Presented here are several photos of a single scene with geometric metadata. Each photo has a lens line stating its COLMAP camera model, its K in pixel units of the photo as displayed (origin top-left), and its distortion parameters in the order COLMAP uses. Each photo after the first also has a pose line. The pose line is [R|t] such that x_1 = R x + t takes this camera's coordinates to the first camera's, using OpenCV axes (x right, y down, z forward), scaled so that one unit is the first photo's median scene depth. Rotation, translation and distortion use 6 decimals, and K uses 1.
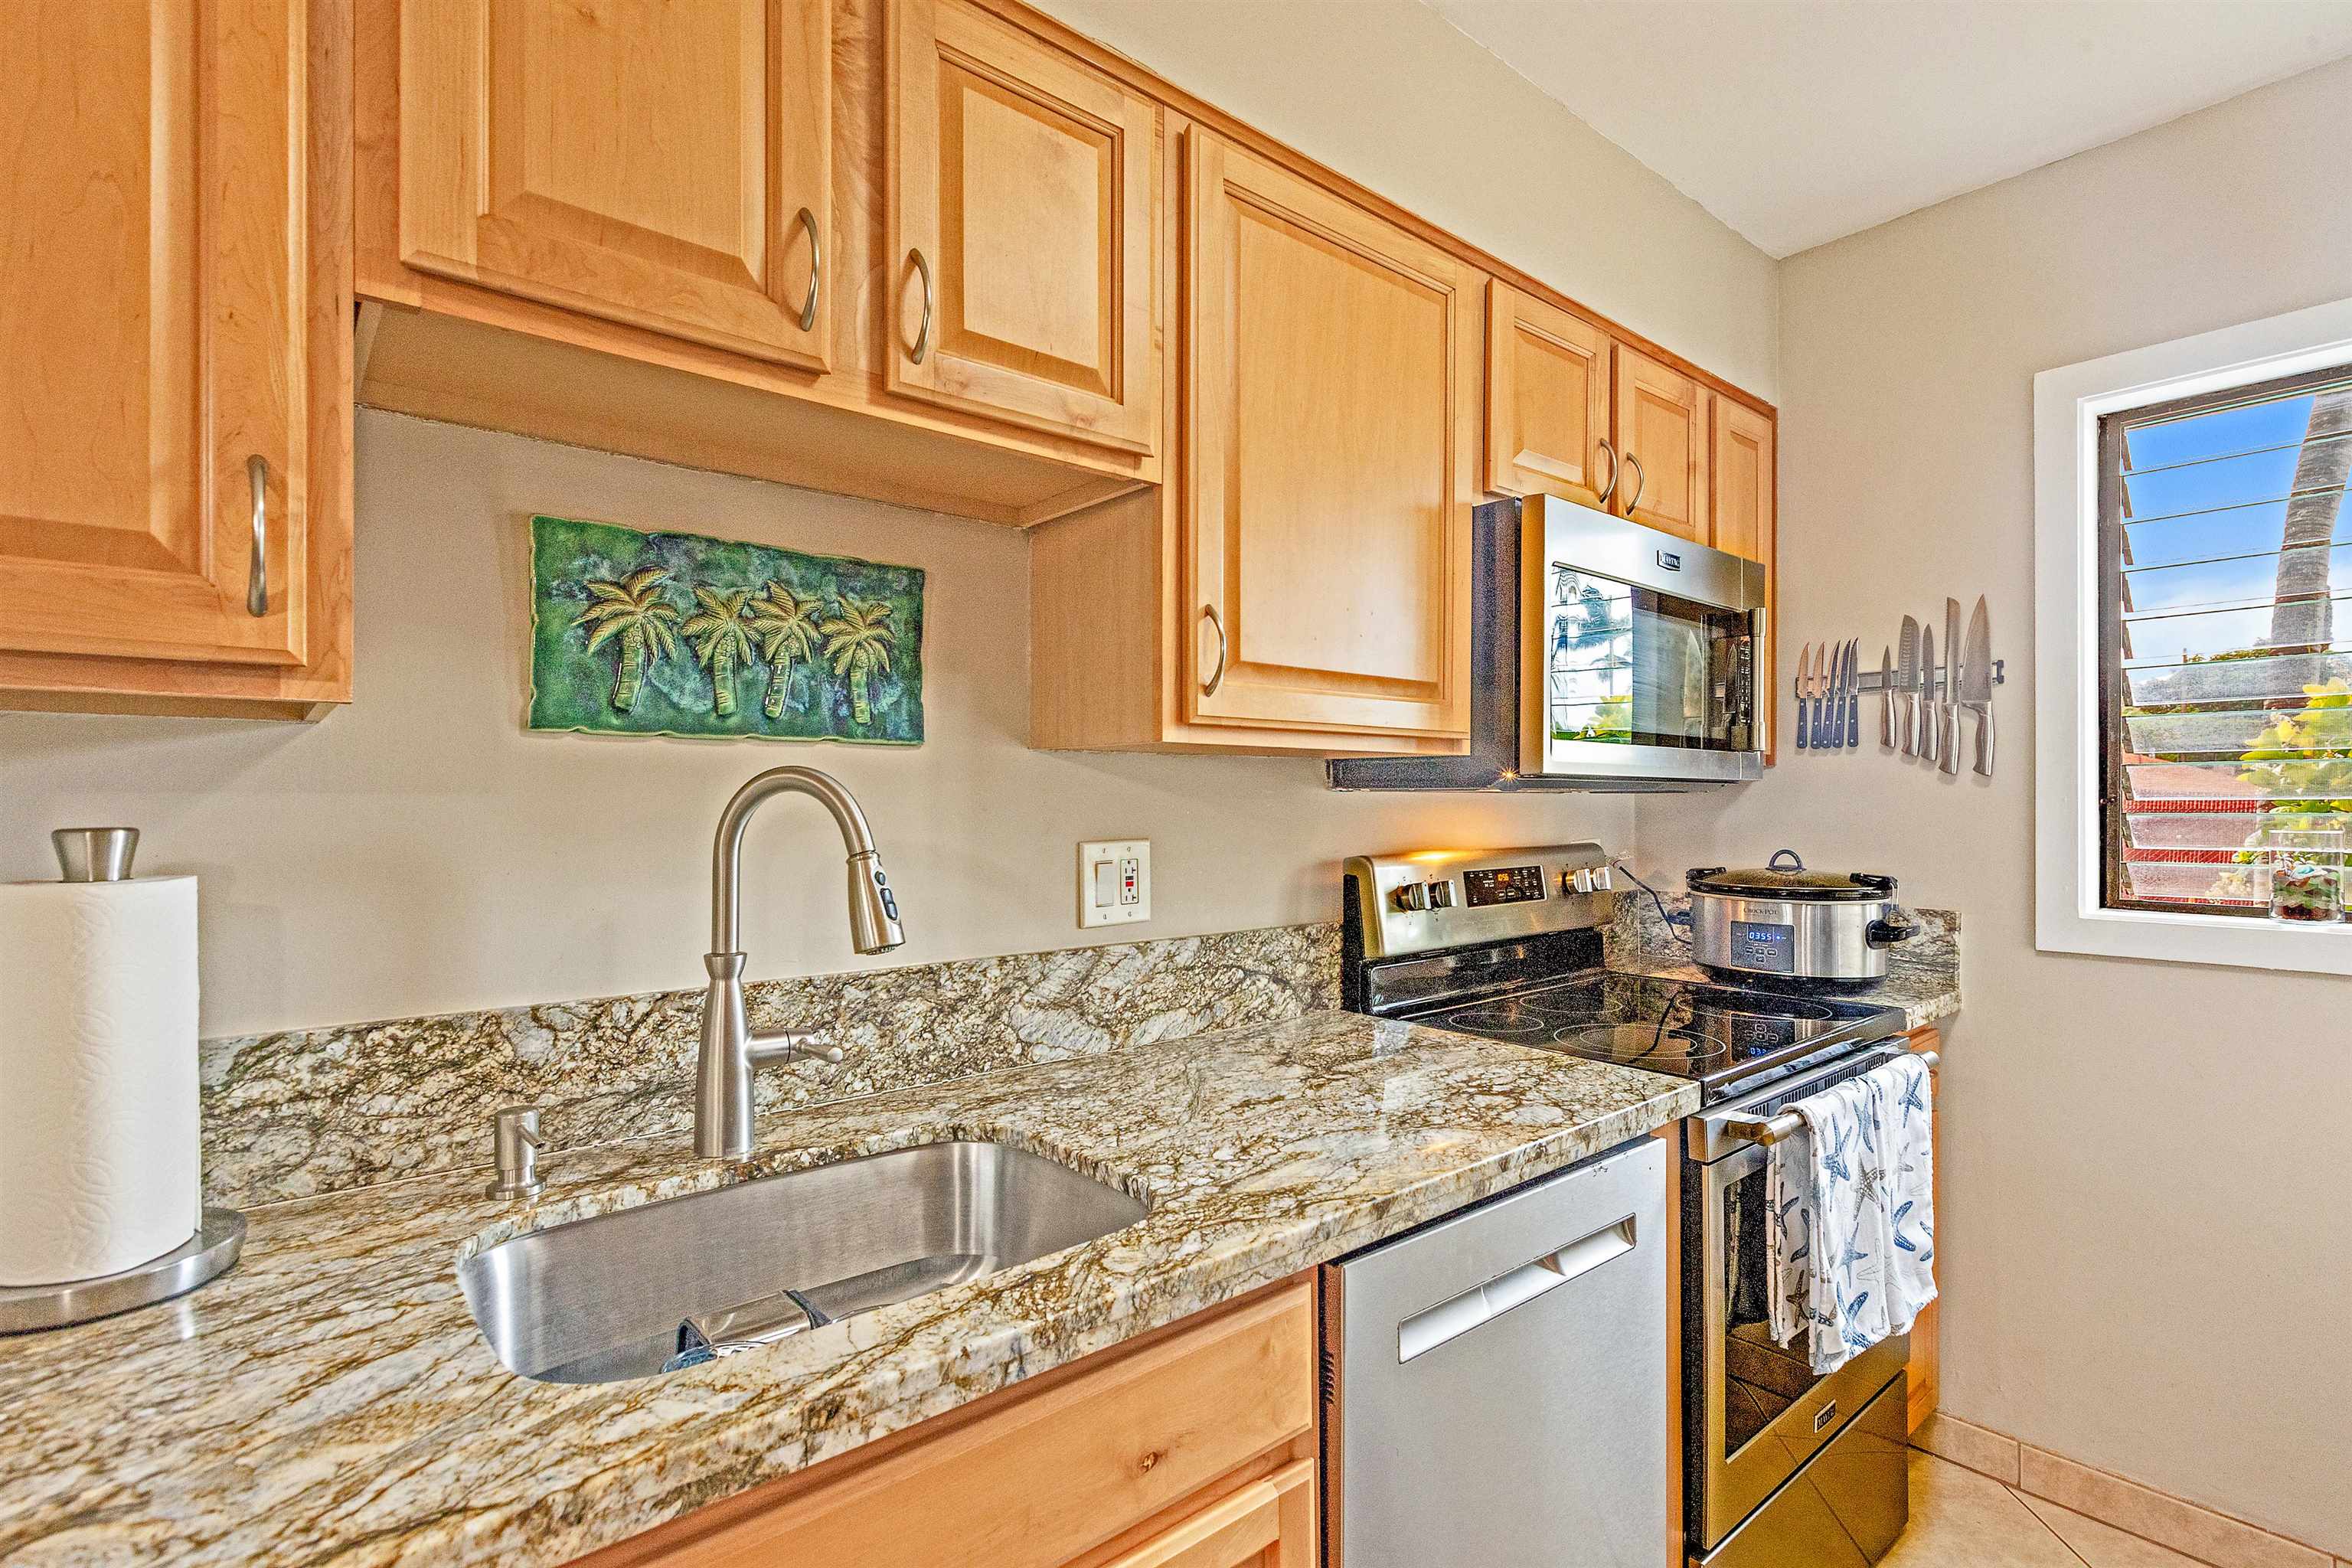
lens RADIAL K [[1091.0, 0, 1171.9], [0, 1091.0, 803.3], [0, 0, 1]] dist [0.004268, -0.001499]
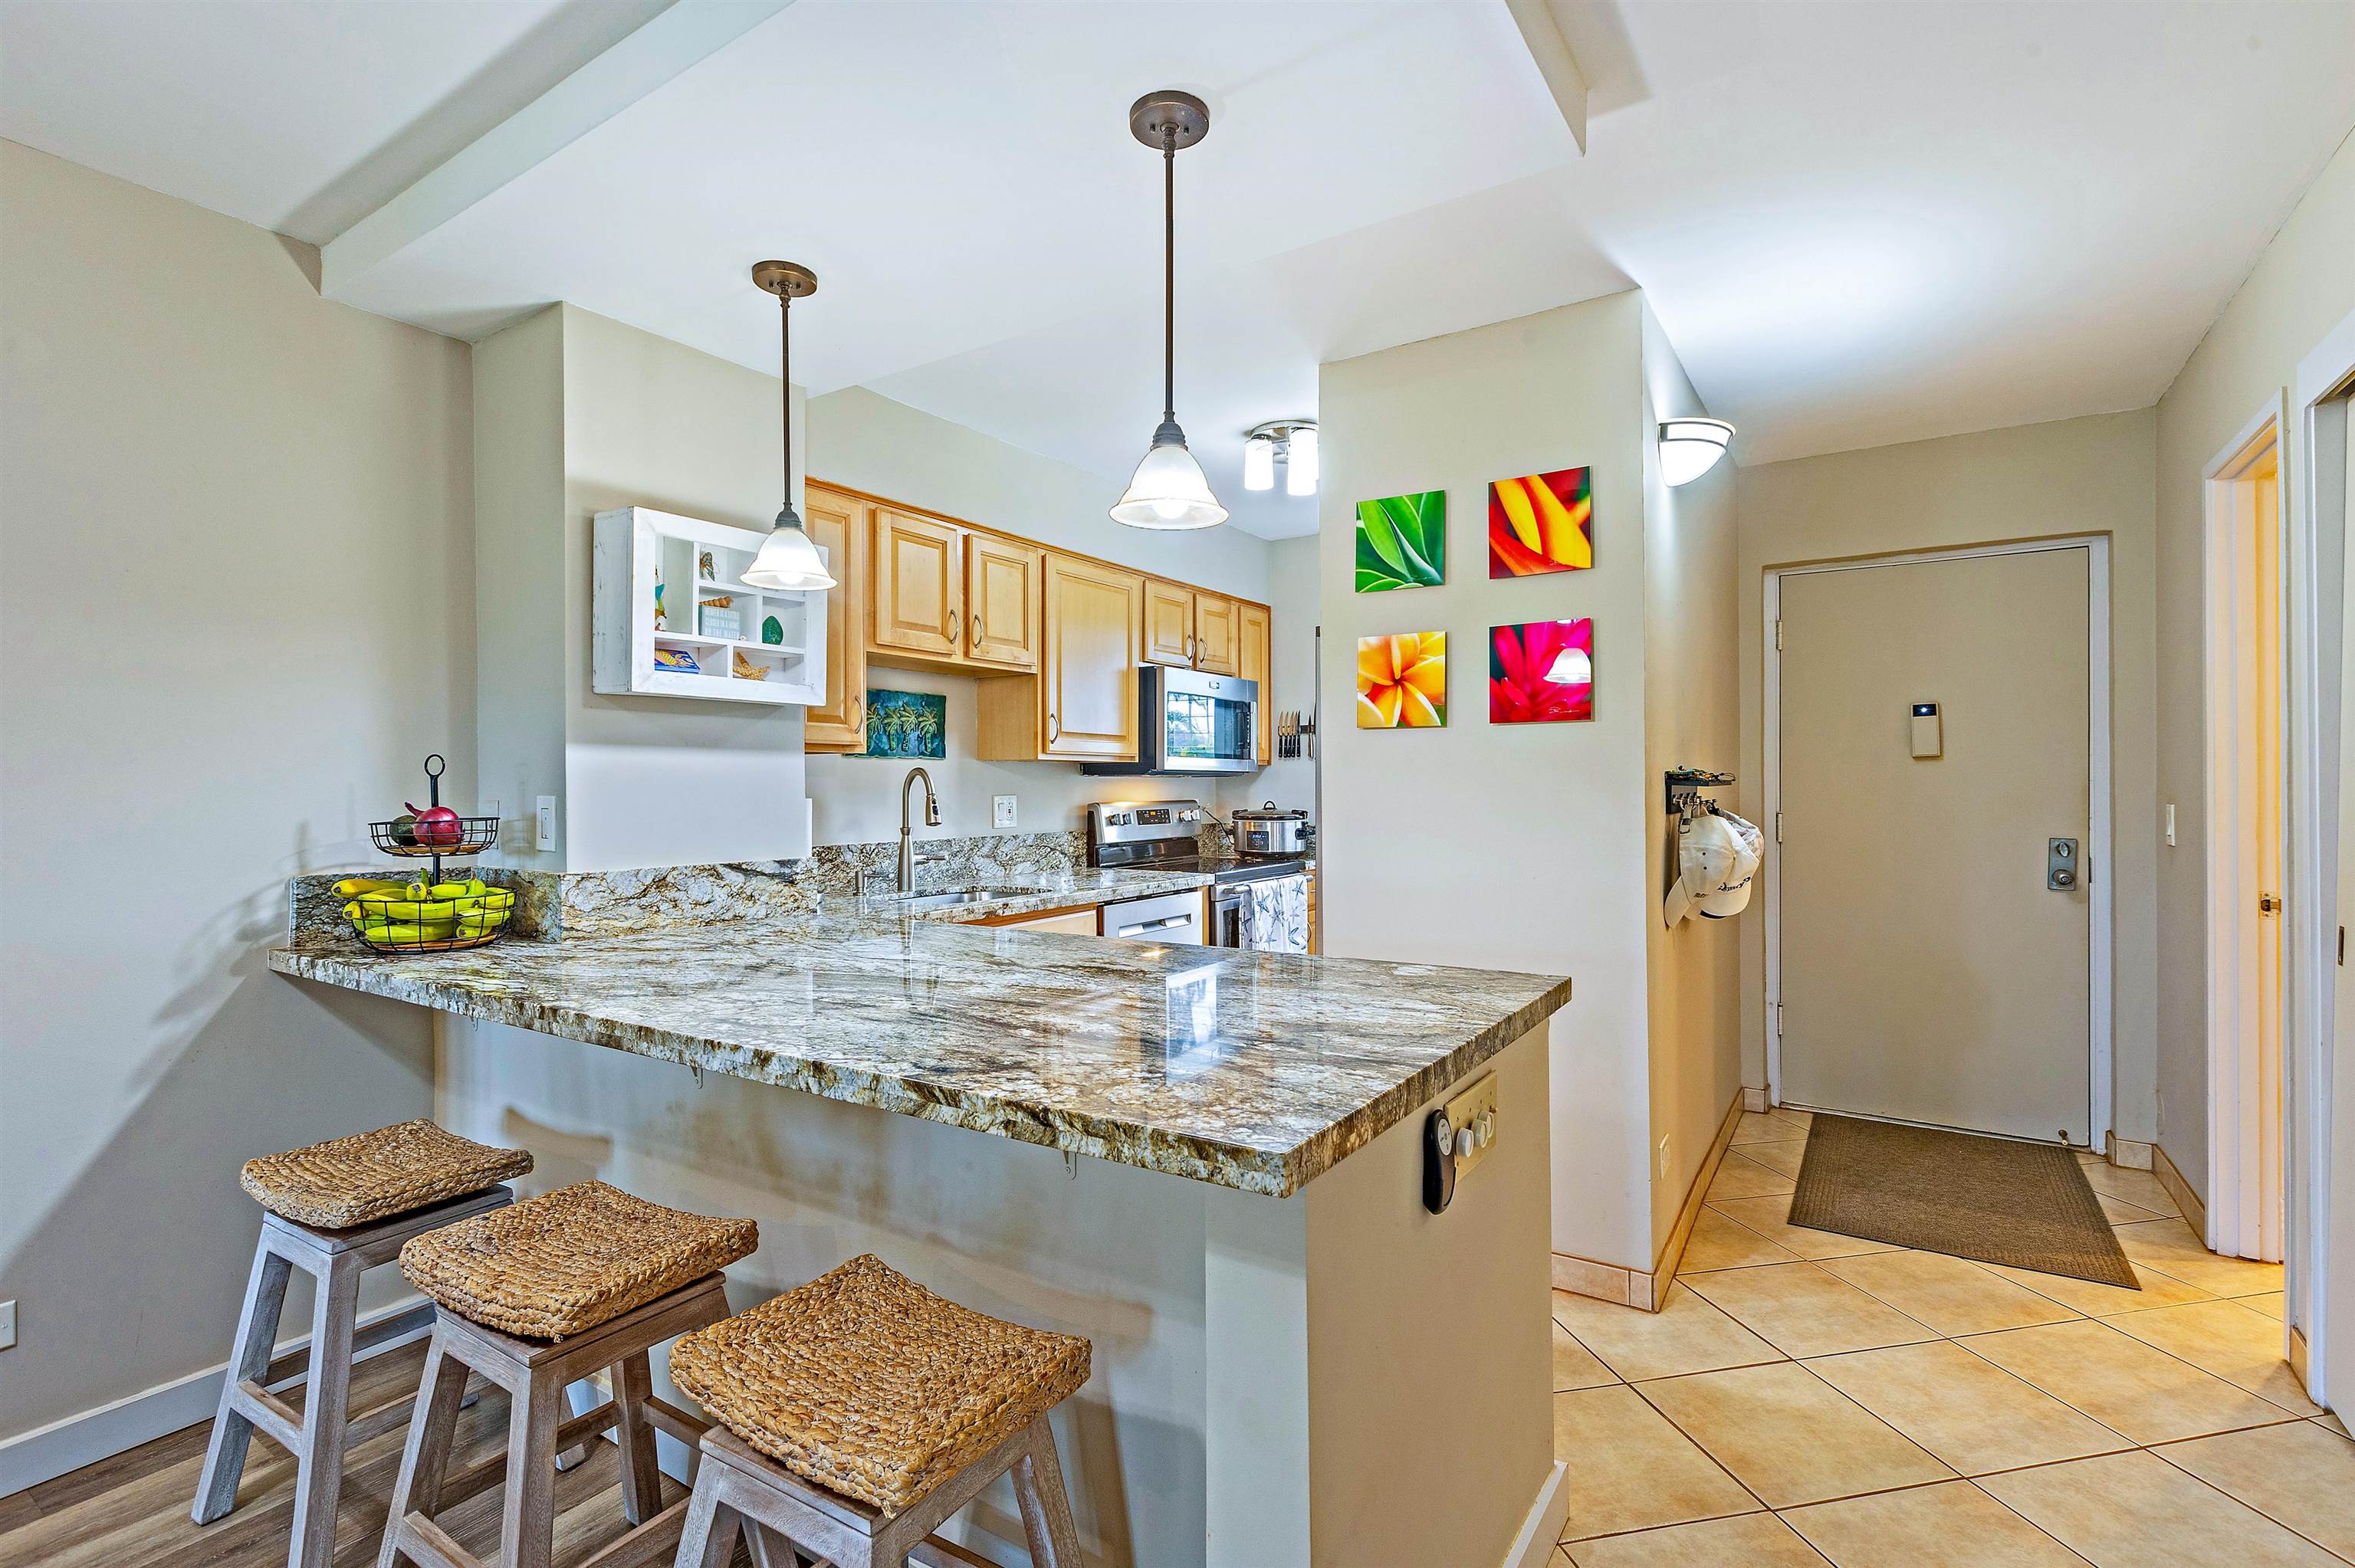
lens RADIAL K [[1092.2, 0, 1201.1], [0, 1092.2, 786.9], [0, 0, 1]] dist [0.004268, -0.001499]
pose [[0.950539, -0.004659, 0.310570, -0.488646], [0.005899, 0.999978, -0.003053, 0.030625], [-0.310549, 0.004734, 0.950546, -1.890070]]
